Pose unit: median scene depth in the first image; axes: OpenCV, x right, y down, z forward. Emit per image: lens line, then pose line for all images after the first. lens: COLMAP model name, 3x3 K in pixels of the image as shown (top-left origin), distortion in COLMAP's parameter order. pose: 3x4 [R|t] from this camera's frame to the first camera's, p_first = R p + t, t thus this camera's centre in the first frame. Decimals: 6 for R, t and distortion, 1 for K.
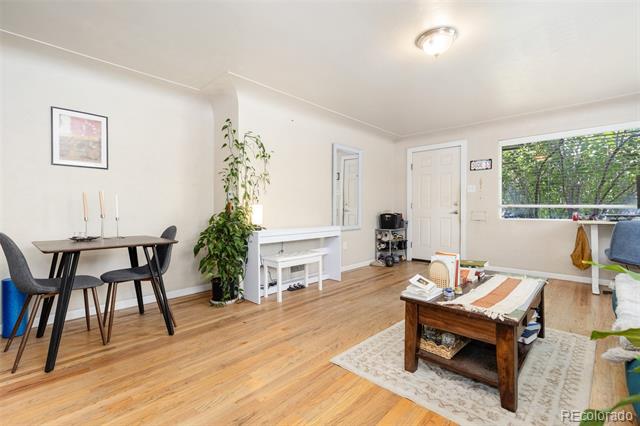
lens RADIAL K [[288.9, 0, 315.9], [0, 288.9, 212.6], [0, 0, 1]] dist [0.002521, 0.000127]
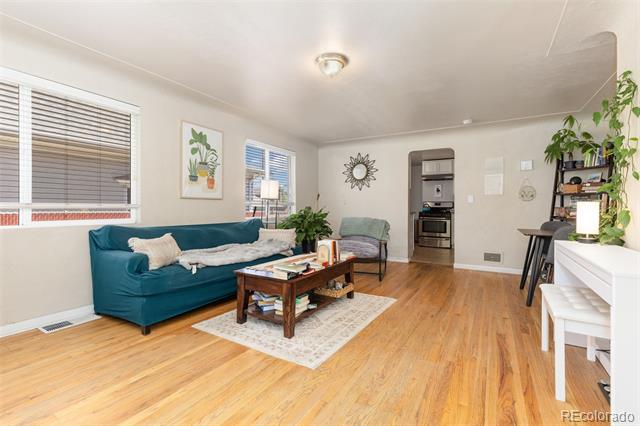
lens RADIAL K [[293.1, 0, 322.6], [0, 293.1, 206.1], [0, 0, 1]] dist [0.002118, 0.000167]
pose [[-0.973351, -0.008570, -0.229162, 0.569909], [-0.010582, 0.999916, 0.007549, -0.018749], [0.229078, 0.009773, -0.973359, 1.685866]]
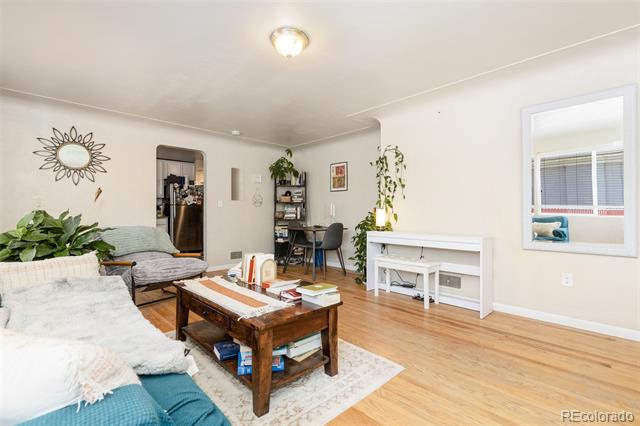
lens RADIAL K [[288.9, 0, 315.9], [0, 288.9, 212.6], [0, 0, 1]] dist [0.002521, 0.000127]
pose [[-0.049143, -0.003441, -0.998786, 1.095378], [-0.015650, 0.999874, -0.002675, -0.005482], [0.998669, 0.015499, -0.049191, 0.898538]]
